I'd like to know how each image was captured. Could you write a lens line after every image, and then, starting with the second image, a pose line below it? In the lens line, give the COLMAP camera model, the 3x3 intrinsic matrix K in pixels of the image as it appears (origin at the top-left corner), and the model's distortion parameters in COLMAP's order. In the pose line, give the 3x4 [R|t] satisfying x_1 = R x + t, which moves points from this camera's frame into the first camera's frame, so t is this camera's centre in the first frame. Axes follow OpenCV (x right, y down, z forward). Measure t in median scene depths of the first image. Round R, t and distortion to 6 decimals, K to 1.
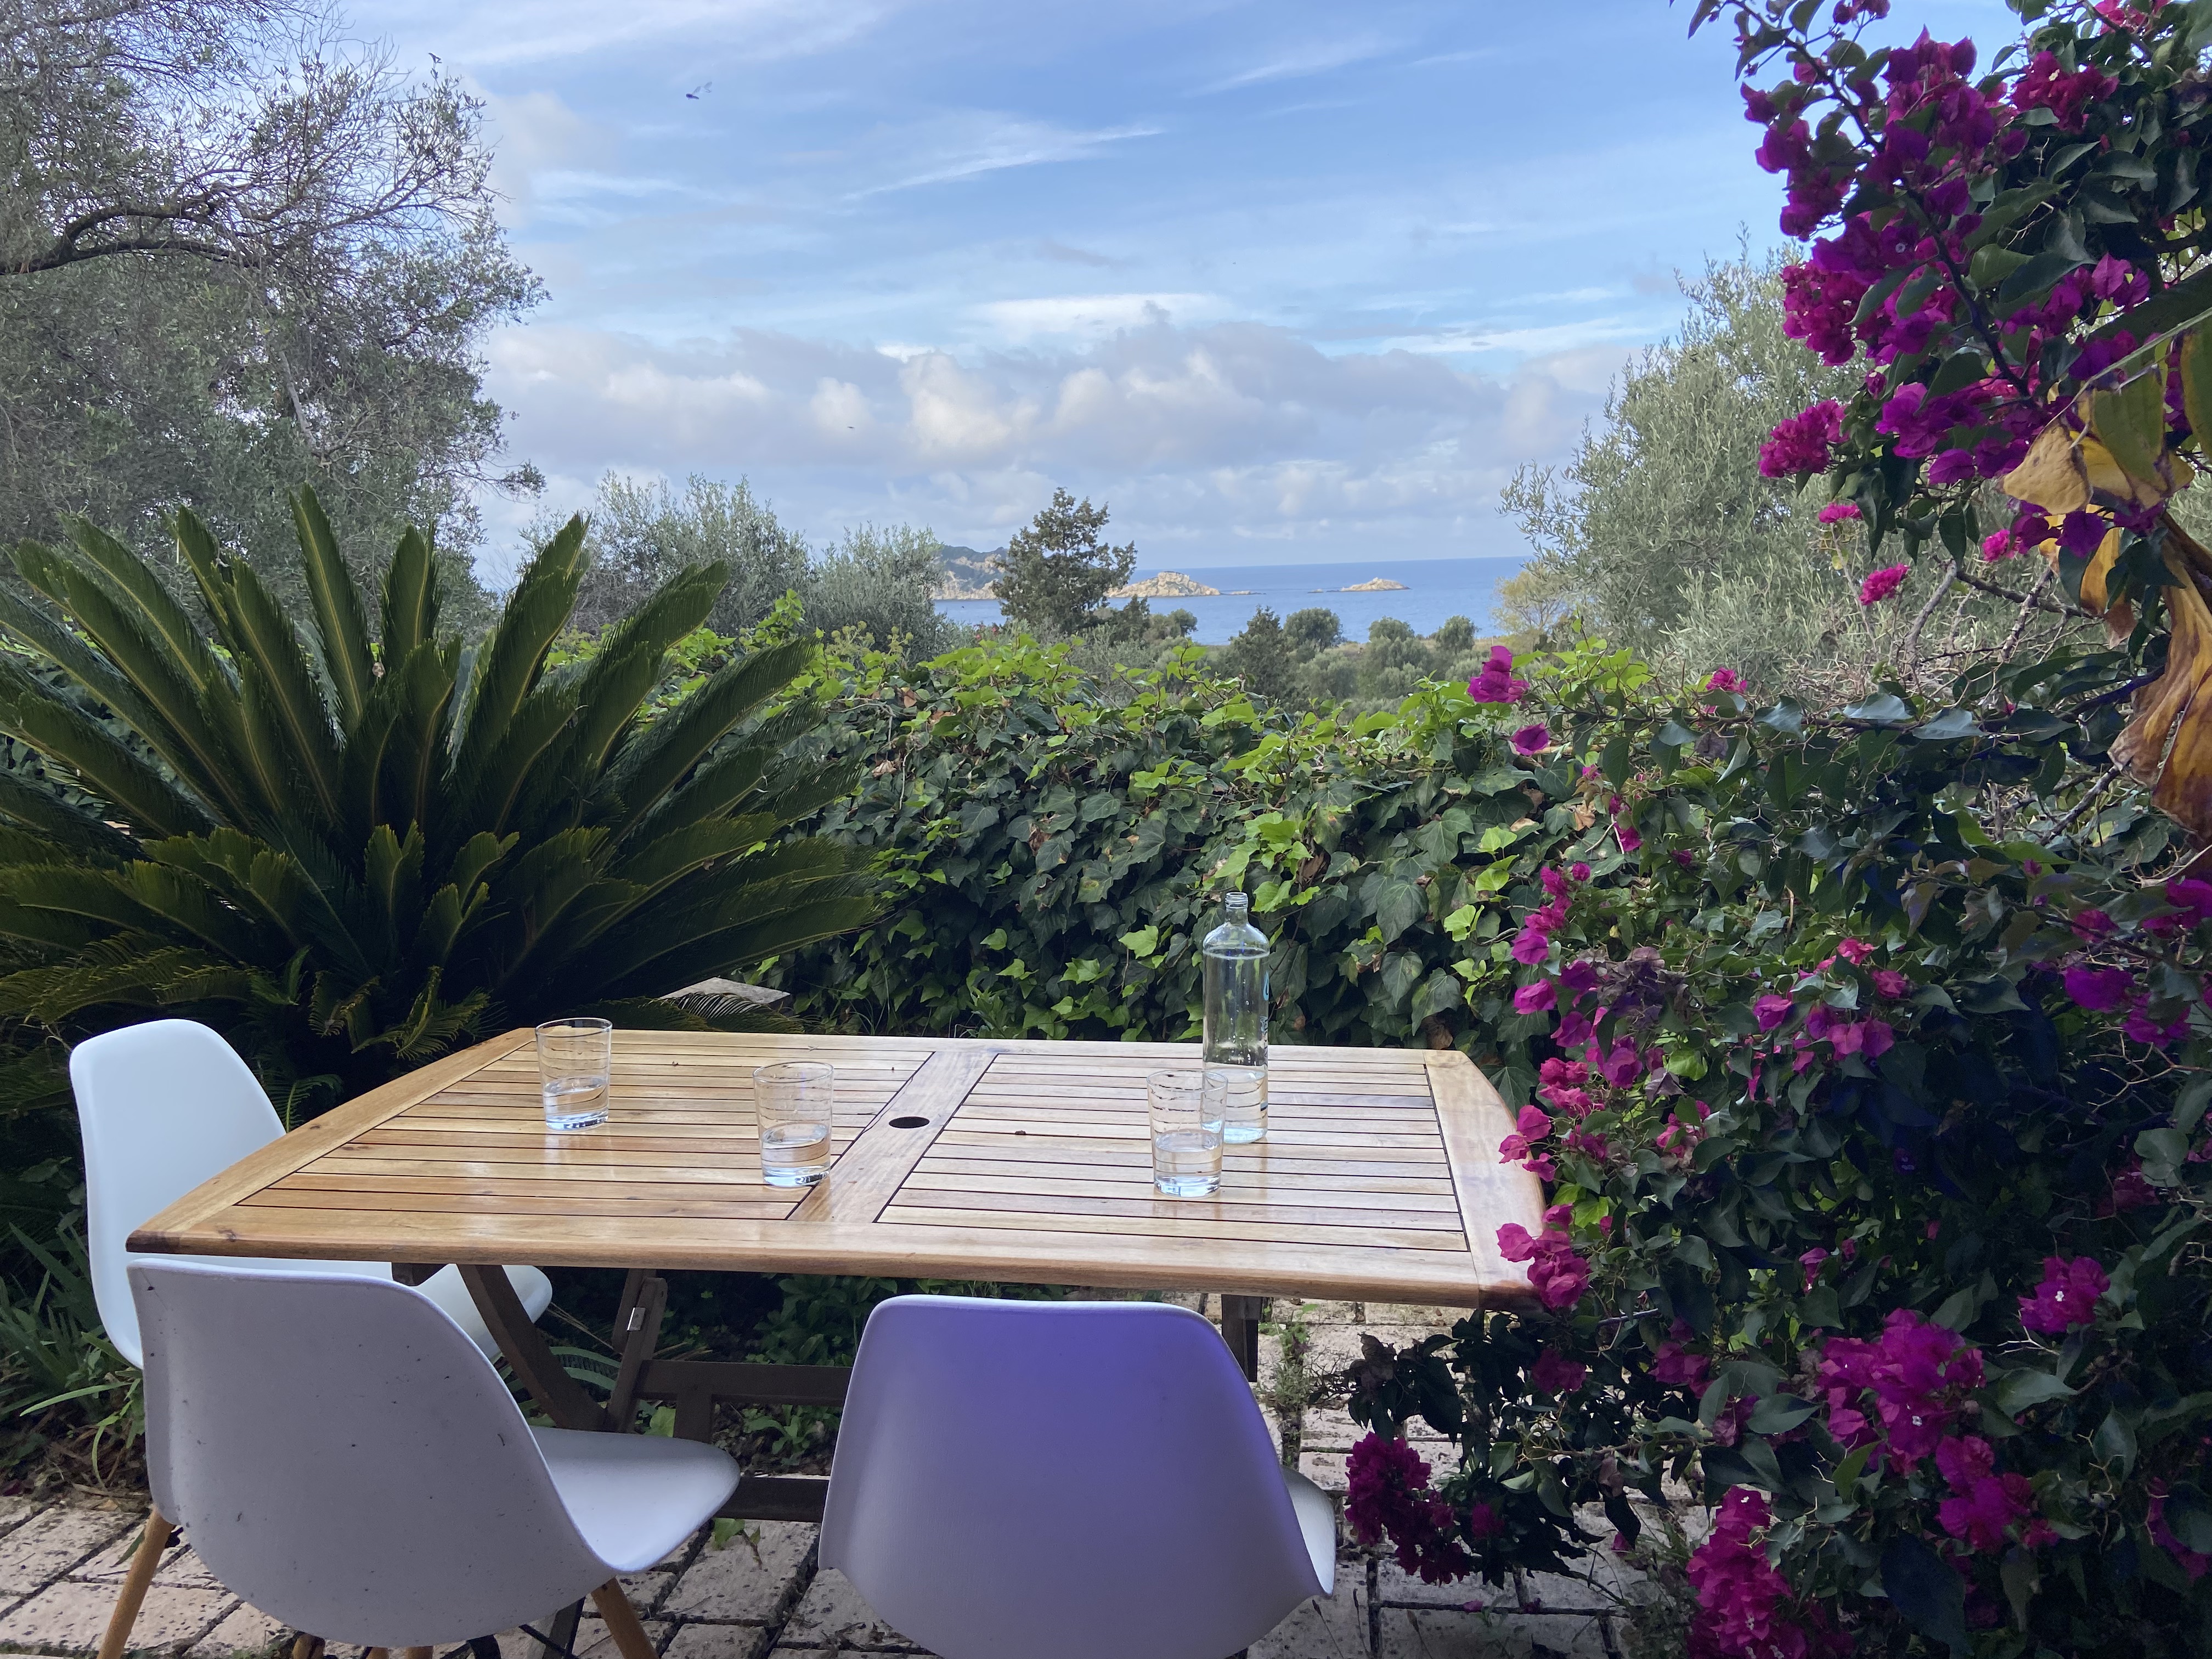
lens RADIAL K [[1671.5, 0, 1106.0], [0, 1671.5, 829.5], [0, 0, 1]] dist [0.121884, -0.162306]
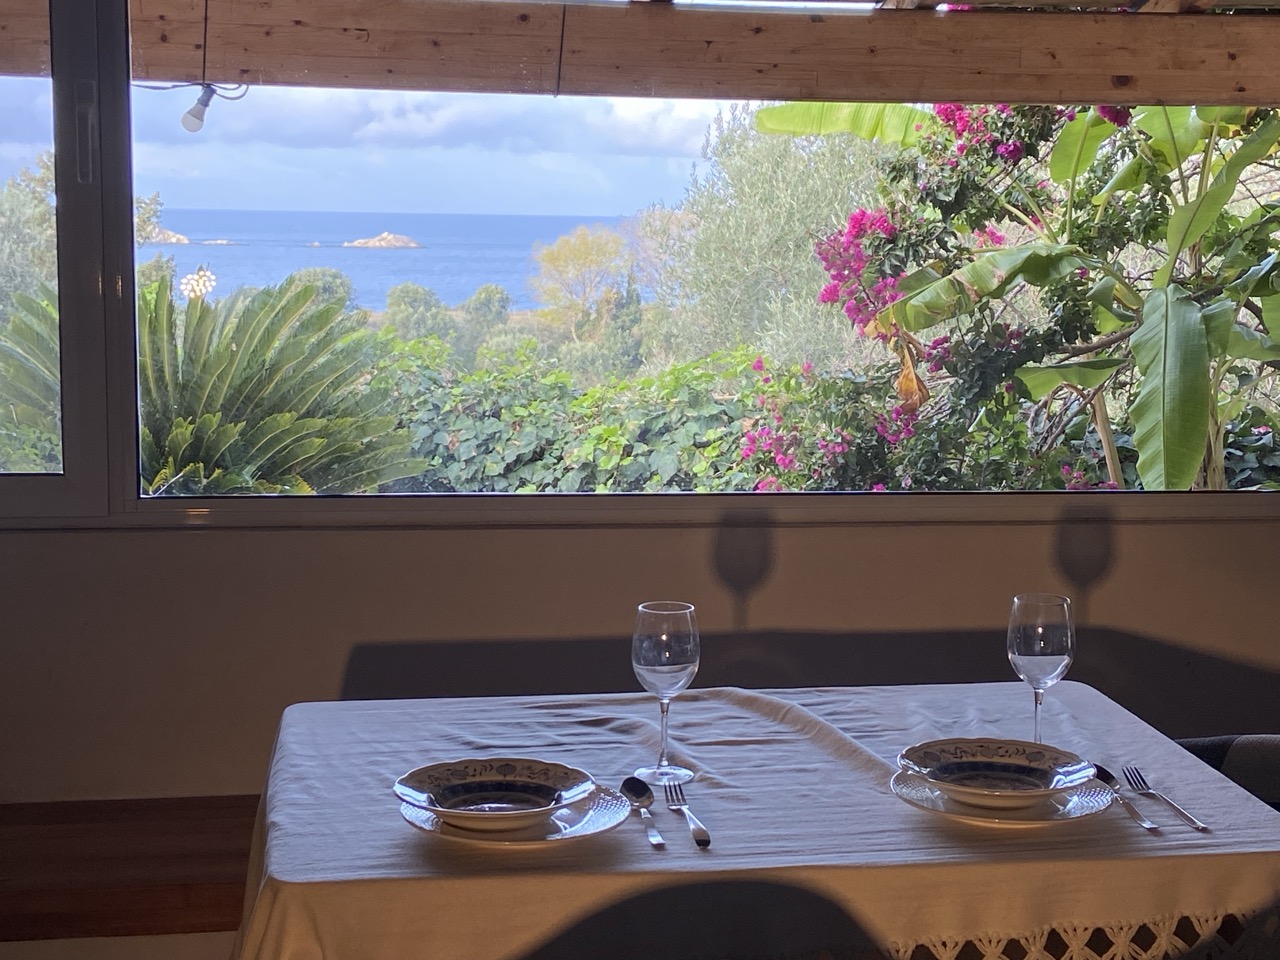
lens RADIAL K [[2075.2, 0, 640.0], [0, 2075.2, 480.0], [0, 0, 1]] dist [0.021785, 0.007785]
pose [[0.960014, 0.009242, 0.279800, -0.534355], [-0.001205, 0.999582, -0.028879, 0.123109], [-0.279950, 0.027387, 0.959624, -1.372708]]
